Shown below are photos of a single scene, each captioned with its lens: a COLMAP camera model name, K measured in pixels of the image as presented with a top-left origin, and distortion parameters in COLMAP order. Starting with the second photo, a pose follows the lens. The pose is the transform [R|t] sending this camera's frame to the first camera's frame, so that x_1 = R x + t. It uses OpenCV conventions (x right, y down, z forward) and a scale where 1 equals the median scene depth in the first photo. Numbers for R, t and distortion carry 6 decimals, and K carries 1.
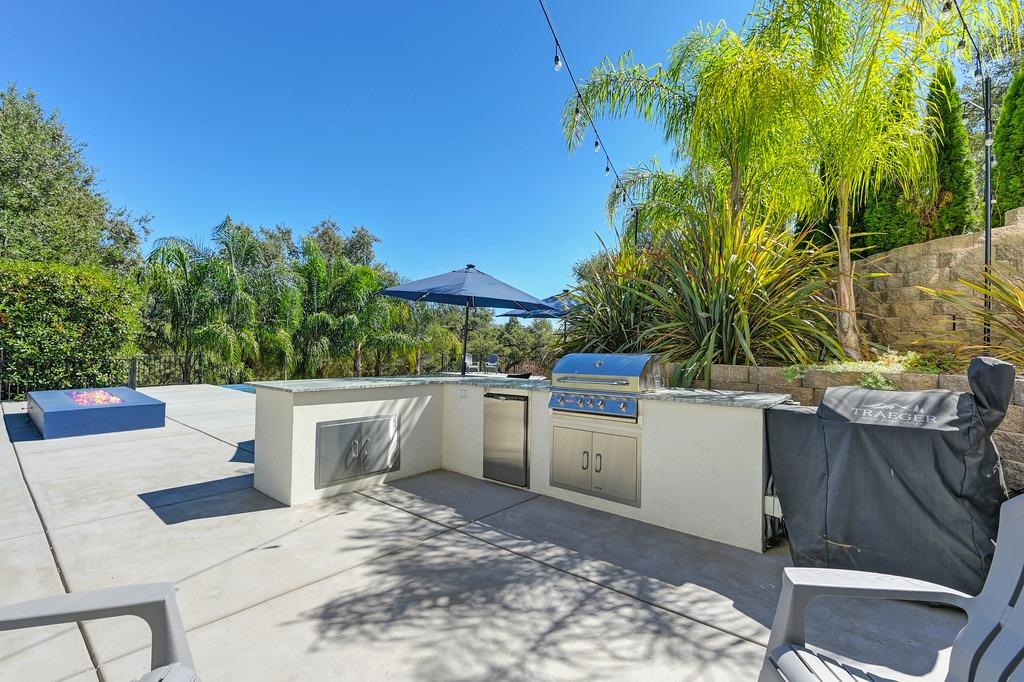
lens RADIAL K [[442.6, 0, 512.0], [0, 442.6, 341.0], [0, 0, 1]] dist [0.000122, -0.000028]
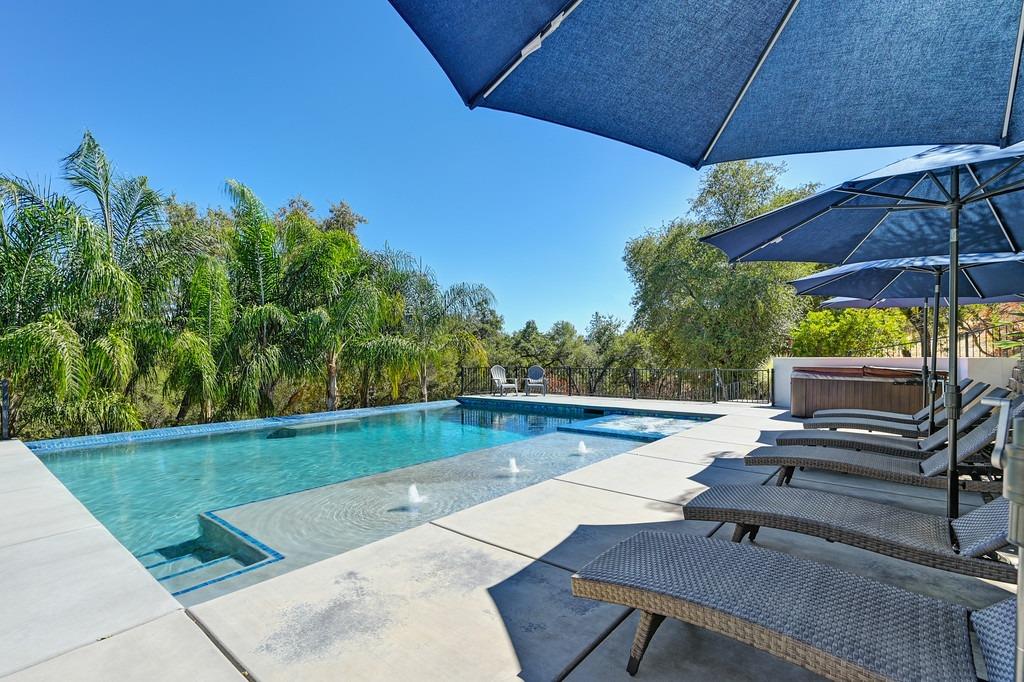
lens RADIAL K [[475.2, 0, 511.9], [0, 475.2, 353.8], [0, 0, 1]] dist [0.000270, 0.000149]
pose [[0.999518, -0.030035, -0.007900, -0.082854], [0.030051, 0.999546, 0.001988, 0.010247], [0.007836, -0.002224, 0.999967, 0.318319]]
